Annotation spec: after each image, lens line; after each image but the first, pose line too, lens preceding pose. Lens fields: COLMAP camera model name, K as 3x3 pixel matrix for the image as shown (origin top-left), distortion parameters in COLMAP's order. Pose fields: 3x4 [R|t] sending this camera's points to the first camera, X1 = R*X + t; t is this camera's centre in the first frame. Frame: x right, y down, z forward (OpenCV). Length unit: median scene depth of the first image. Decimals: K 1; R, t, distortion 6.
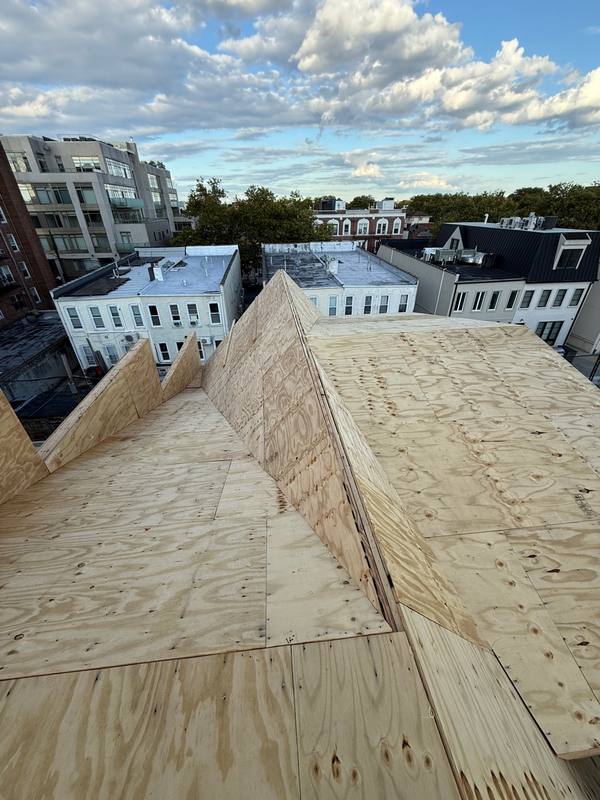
lens RADIAL K [[312.9, 0, 300.0], [0, 312.9, 400.0], [0, 0, 1]] dist [-0.000753, 0.000131]
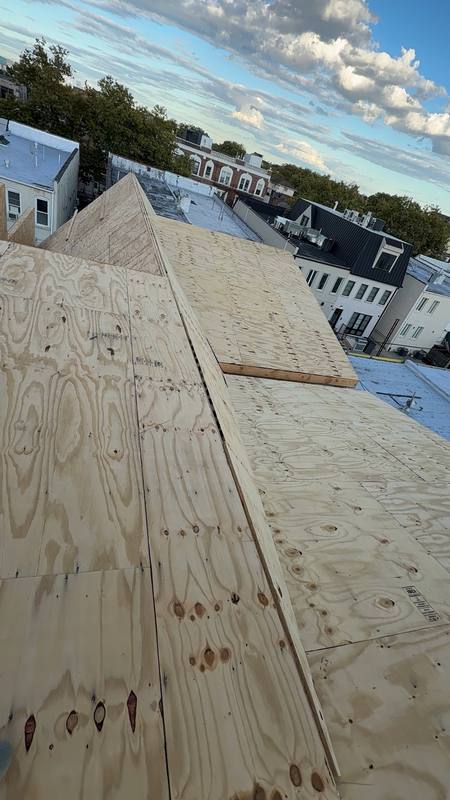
lens RADIAL K [[358.7, 0, 228.2], [0, 358.7, 409.1], [0, 0, 1]] dist [0.006810, 0.000172]
pose [[0.942603, 0.156242, 0.295107, 0.004355], [-0.180890, 0.981793, 0.057978, 0.089069], [-0.280676, -0.108032, 0.953703, -0.129953]]
